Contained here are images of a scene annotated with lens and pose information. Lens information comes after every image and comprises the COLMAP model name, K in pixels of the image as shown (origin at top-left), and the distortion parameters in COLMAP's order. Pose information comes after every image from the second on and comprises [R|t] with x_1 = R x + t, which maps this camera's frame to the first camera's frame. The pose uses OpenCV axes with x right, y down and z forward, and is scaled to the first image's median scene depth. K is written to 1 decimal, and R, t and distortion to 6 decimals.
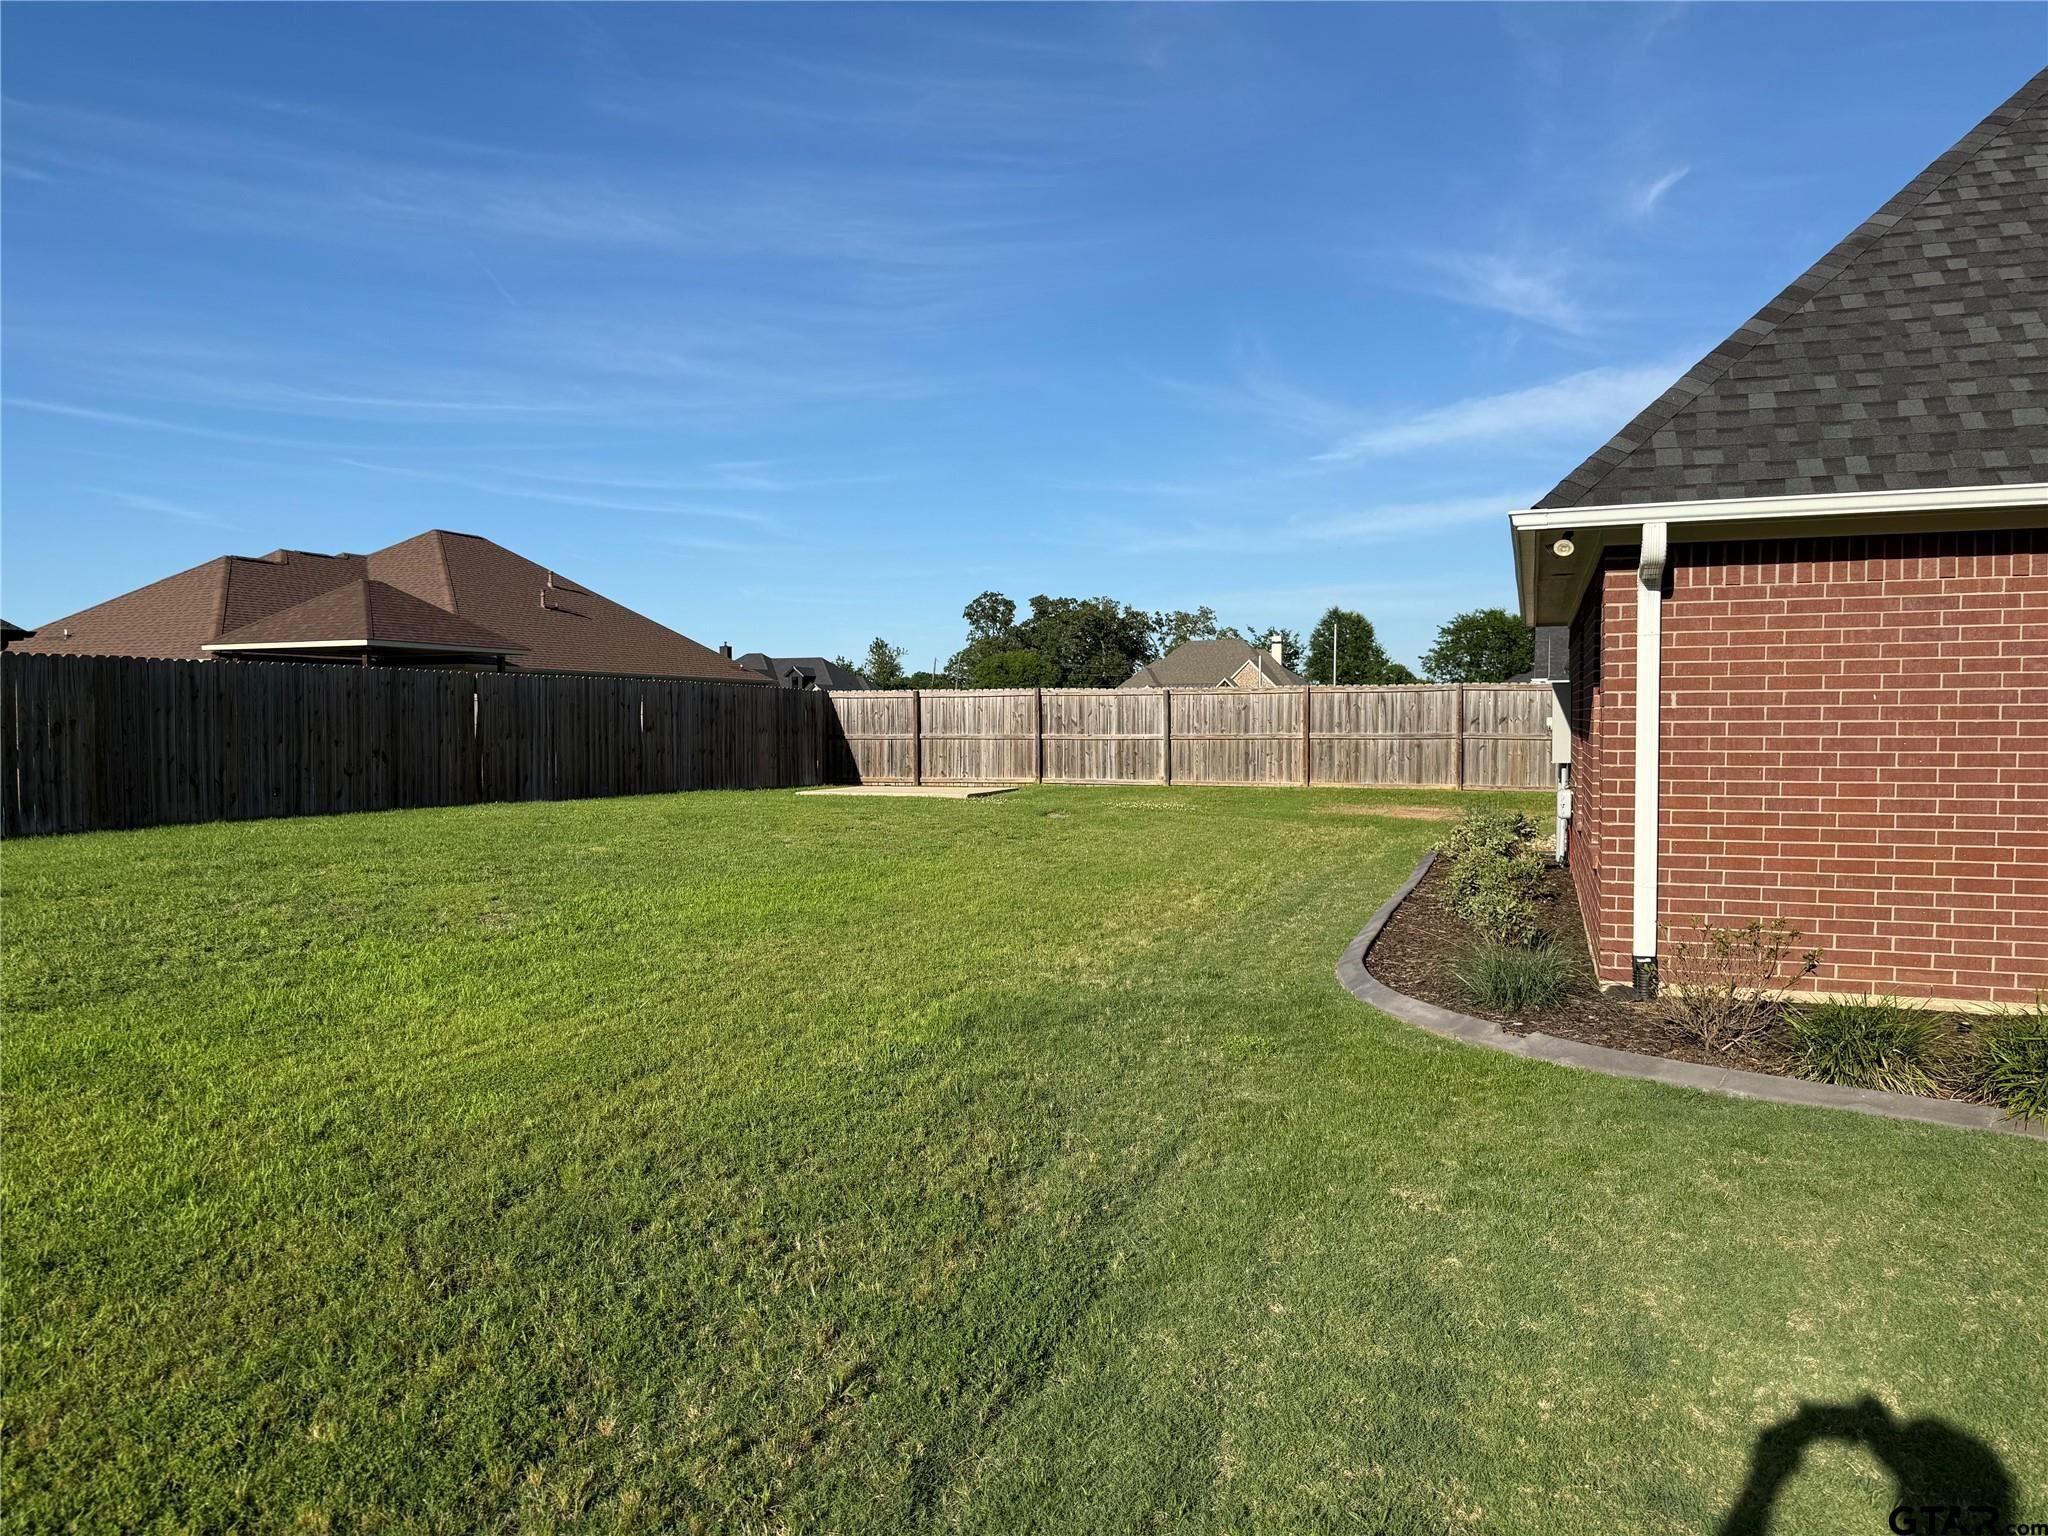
lens RADIAL K [[1390.3, 0, 1024.3], [0, 1390.3, 765.2], [0, 0, 1]] dist [0.003618, 0.003380]
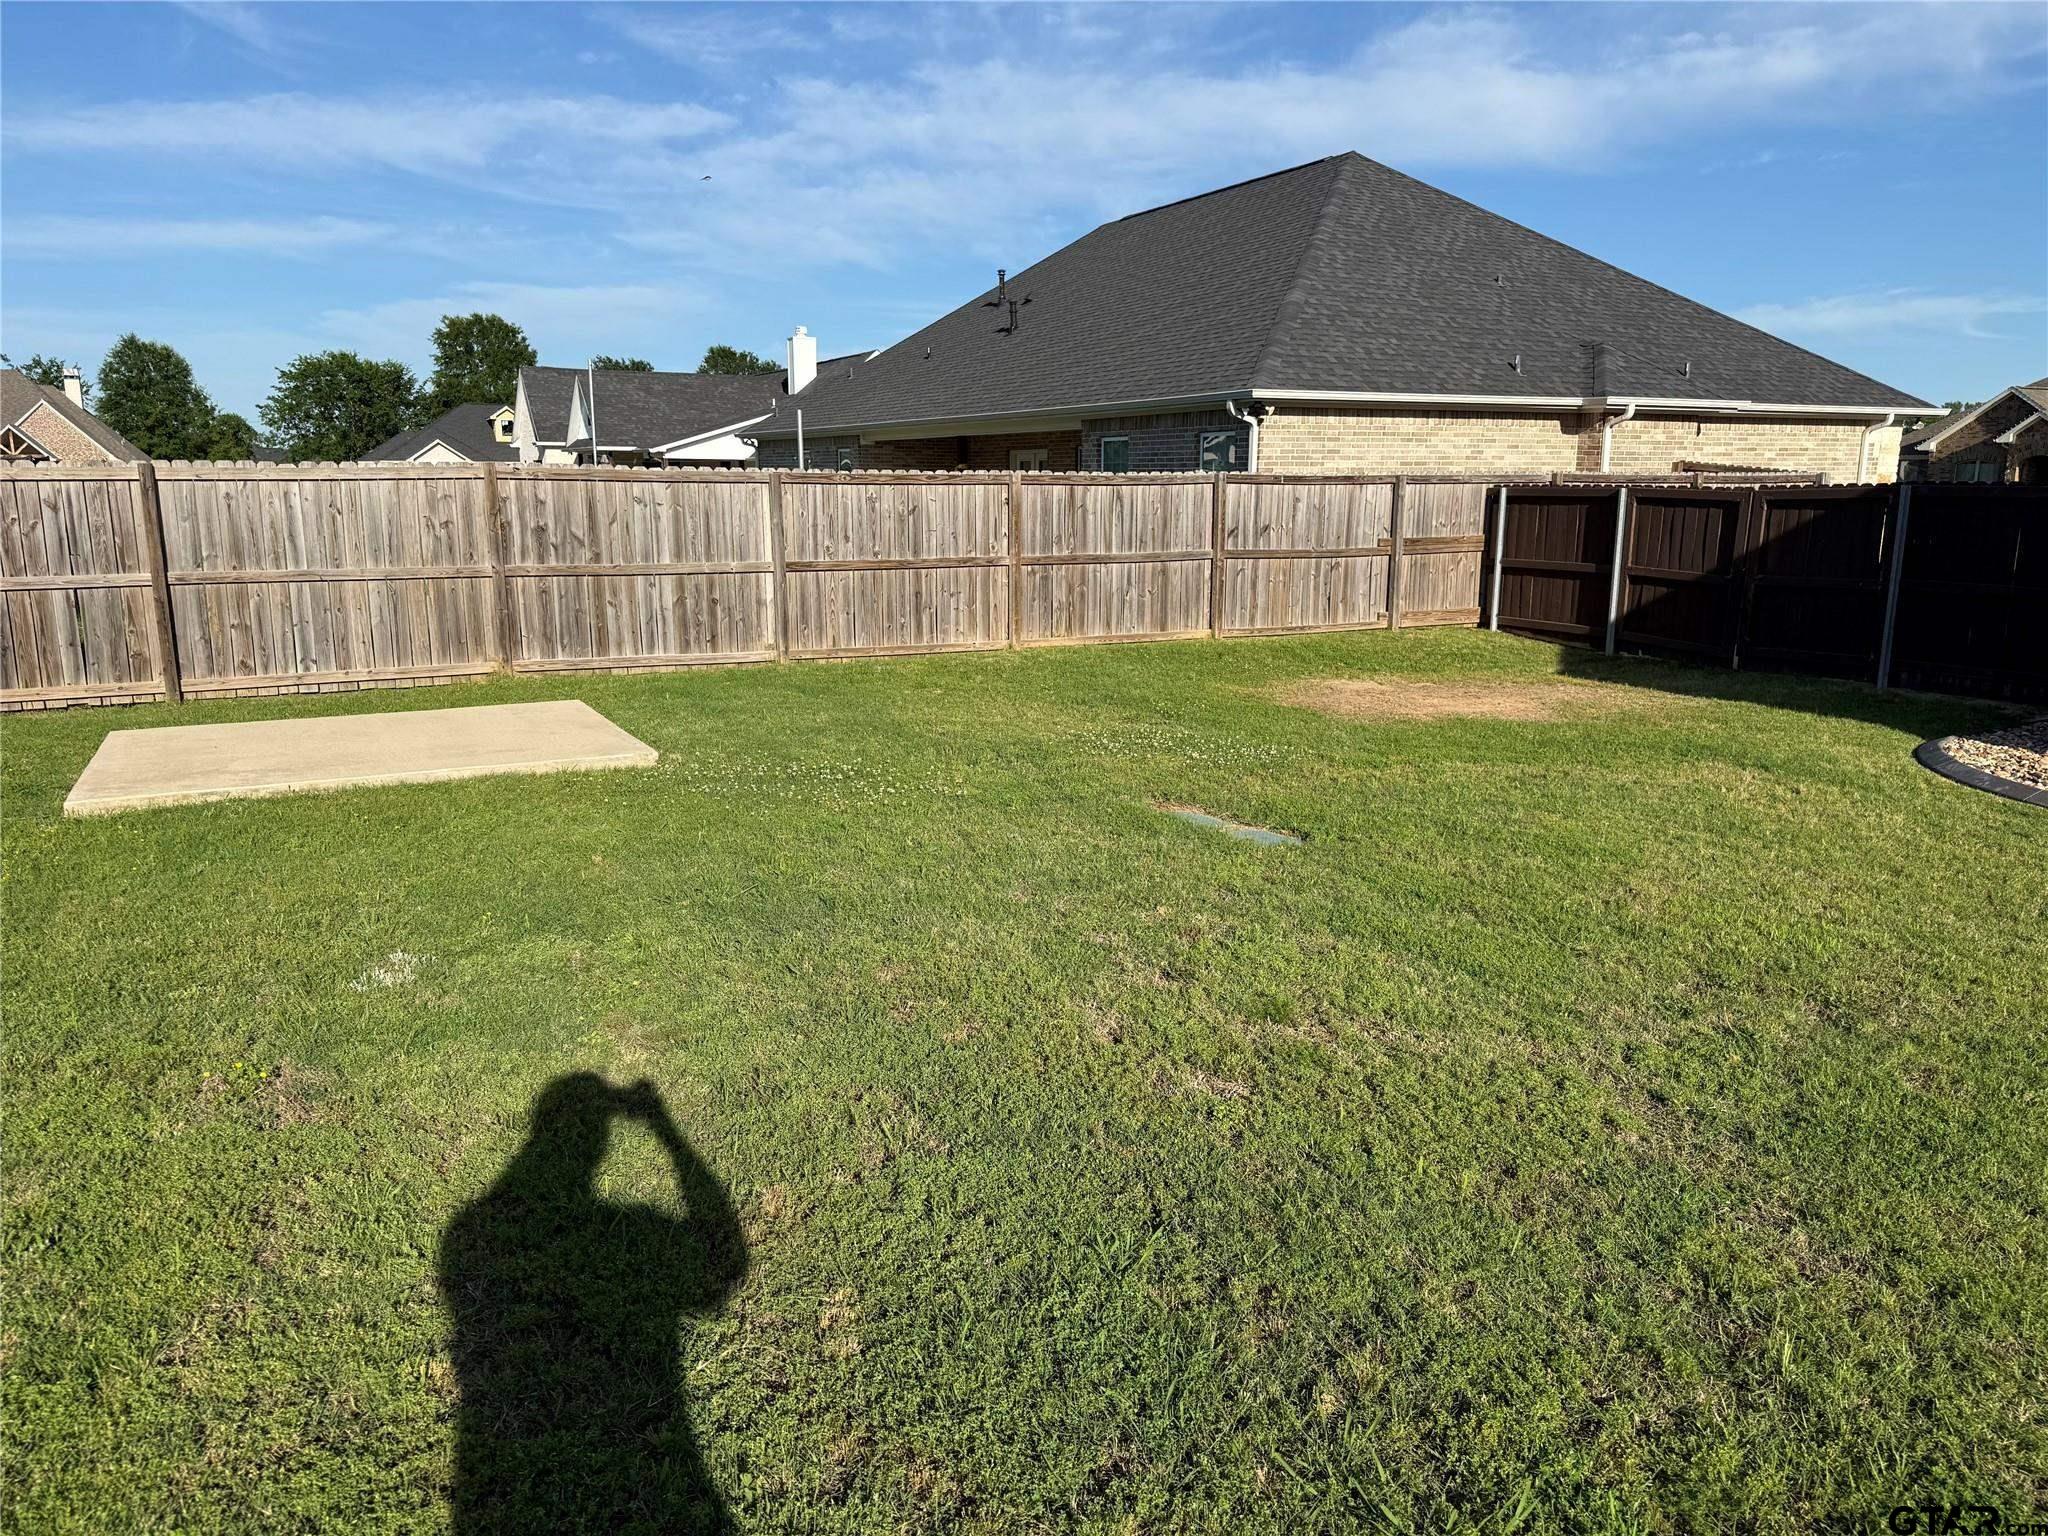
lens RADIAL K [[1390.3, 0, 1025.4], [0, 1390.3, 769.2], [0, 0, 1]] dist [0.003618, 0.003380]
pose [[0.680479, -0.139447, 0.719376, -0.211632], [0.014251, 0.984058, 0.177274, -0.035500], [-0.732629, -0.110379, 0.671619, 0.559739]]
